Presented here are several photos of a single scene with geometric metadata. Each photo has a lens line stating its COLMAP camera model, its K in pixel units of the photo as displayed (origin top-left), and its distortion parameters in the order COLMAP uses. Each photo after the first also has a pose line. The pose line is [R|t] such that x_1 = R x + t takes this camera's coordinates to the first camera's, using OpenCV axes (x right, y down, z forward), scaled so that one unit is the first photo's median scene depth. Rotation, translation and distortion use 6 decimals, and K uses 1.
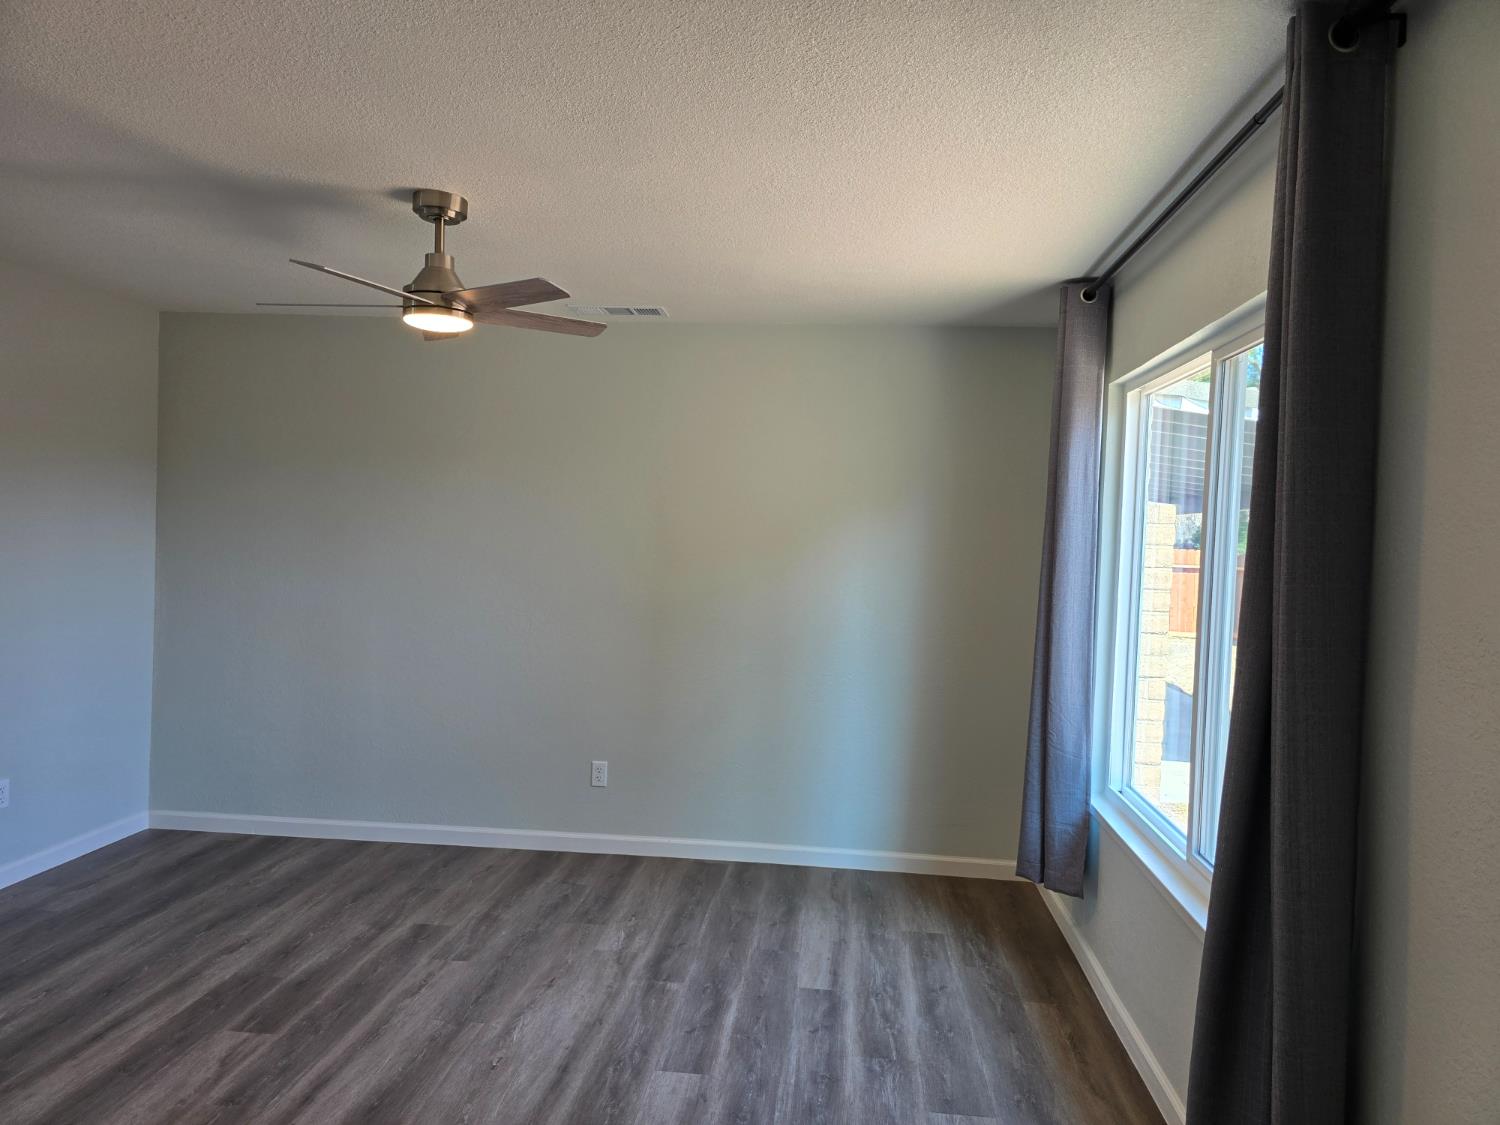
lens RADIAL K [[1001.4, 0, 760.1], [0, 1001.4, 524.6], [0, 0, 1]] dist [0.040196, -0.031516]
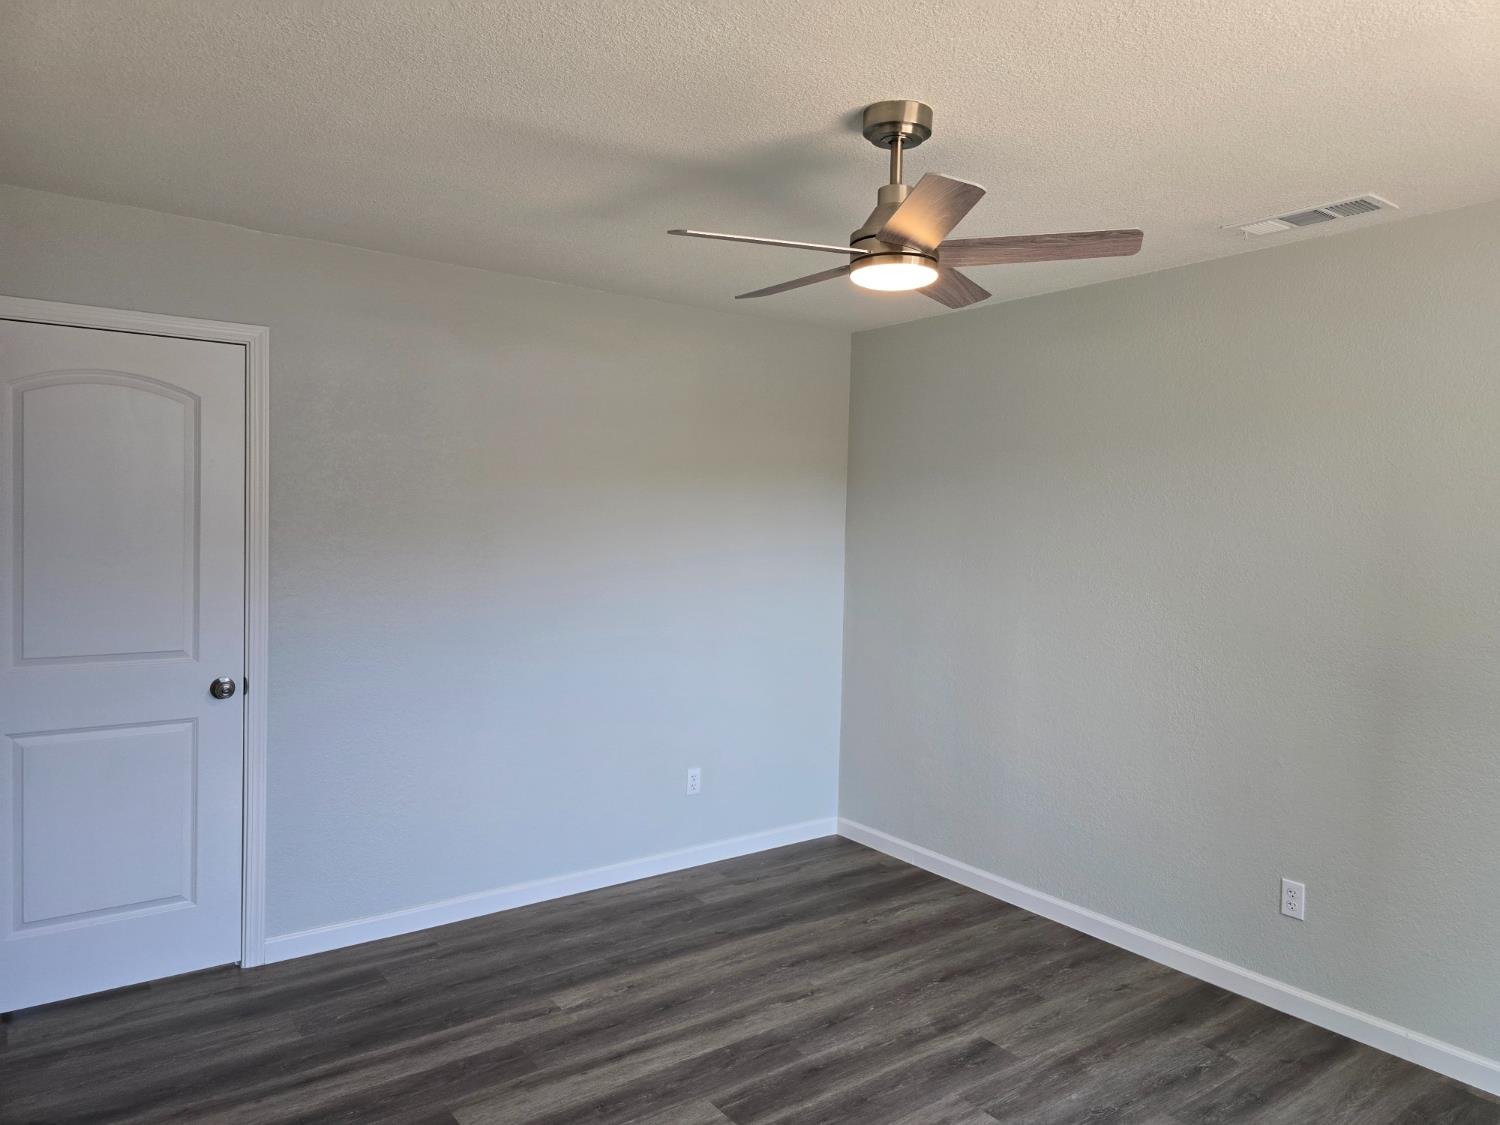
lens RADIAL K [[1001.4, 0, 772.7], [0, 1001.4, 534.3], [0, 0, 1]] dist [0.040196, -0.031516]
pose [[0.670736, -0.010236, -0.741625, 0.157683], [0.011094, 0.999931, -0.003768, -0.003427], [0.741613, -0.005700, 0.670804, 0.366785]]
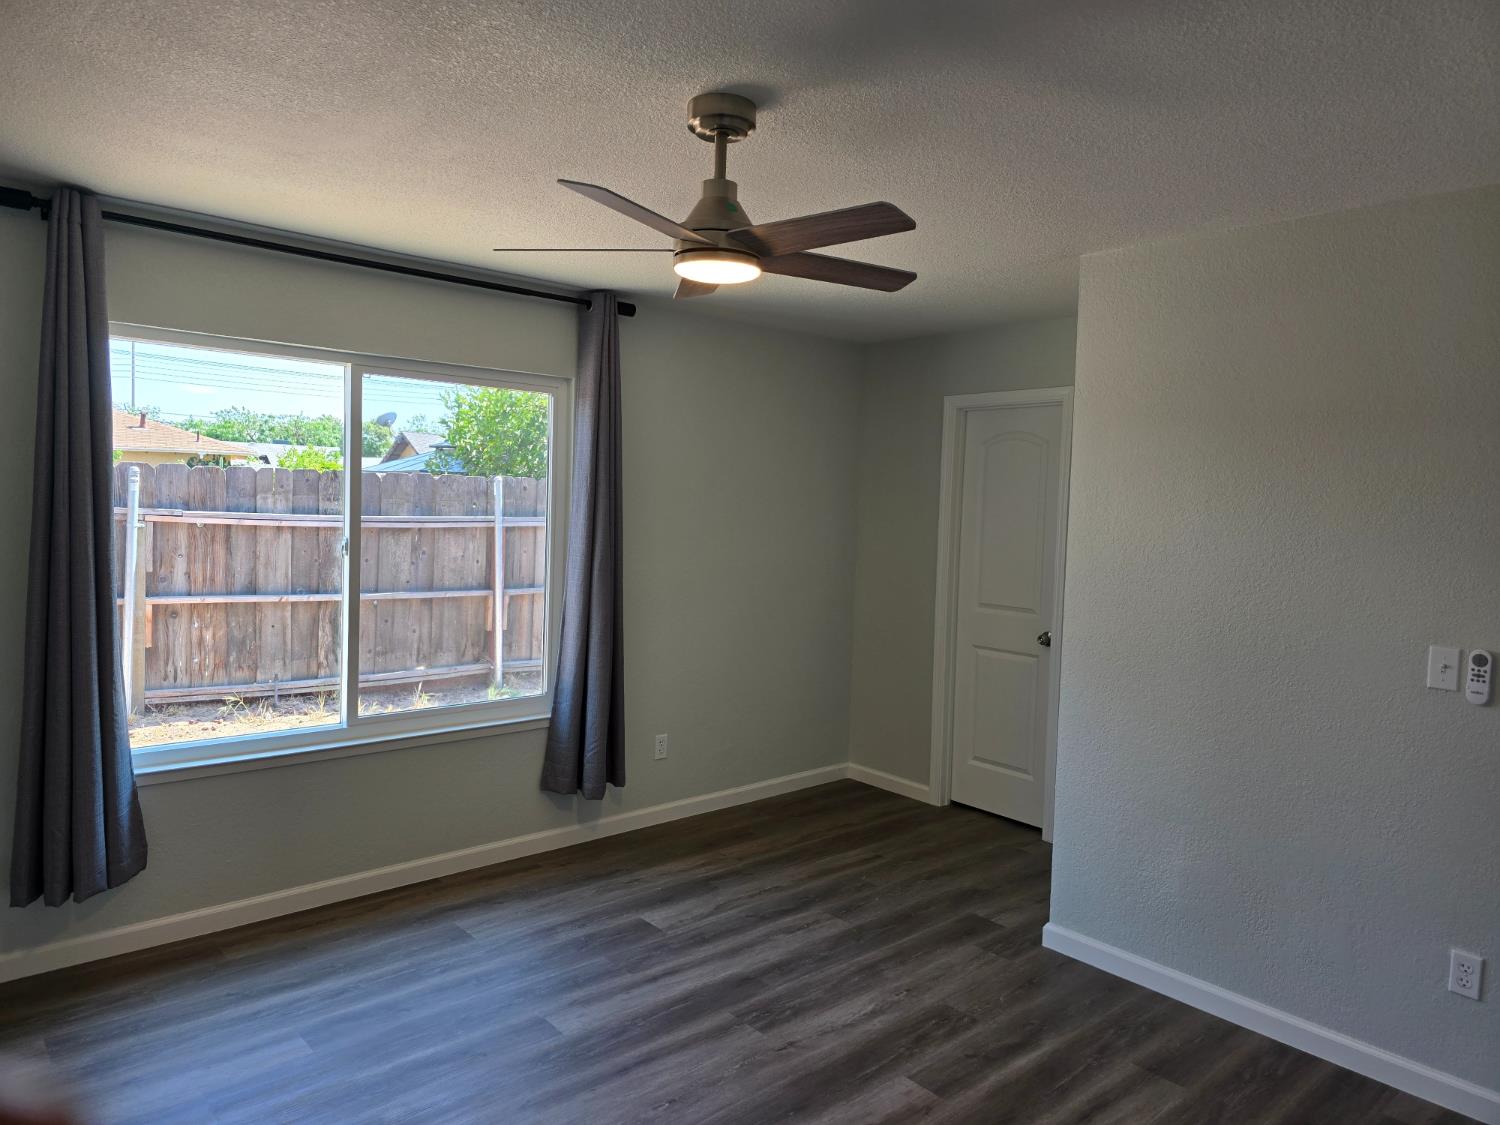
lens RADIAL K [[1001.4, 0, 754.7], [0, 1001.4, 552.7], [0, 0, 1]] dist [0.040196, -0.031516]
pose [[-0.723065, -0.097610, 0.683849, -0.722862], [-0.066363, 0.995203, 0.071883, -0.036083], [-0.687585, 0.006594, -0.726074, 1.287336]]
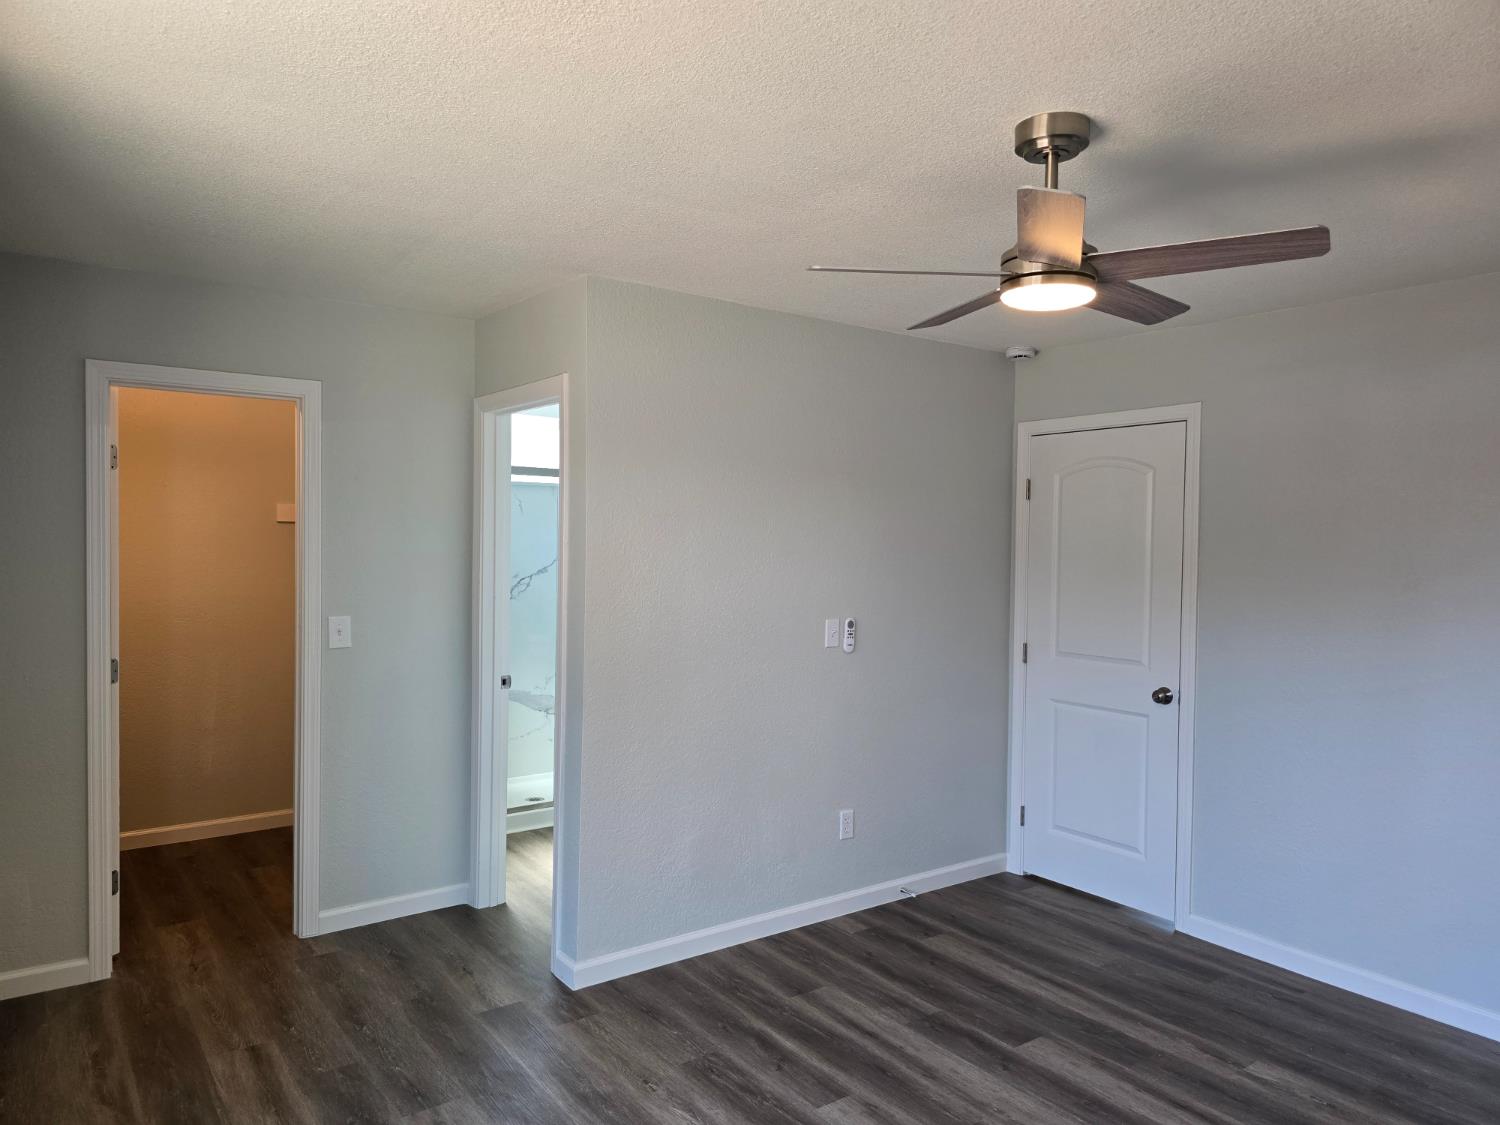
lens RADIAL K [[1001.4, 0, 754.0], [0, 1001.4, 573.3], [0, 0, 1]] dist [0.040196, -0.031516]
pose [[-0.749336, -0.030798, -0.661473, 0.253411], [-0.035019, 0.999363, -0.006860, 0.013271], [0.661263, 0.018024, -0.749938, 1.182565]]
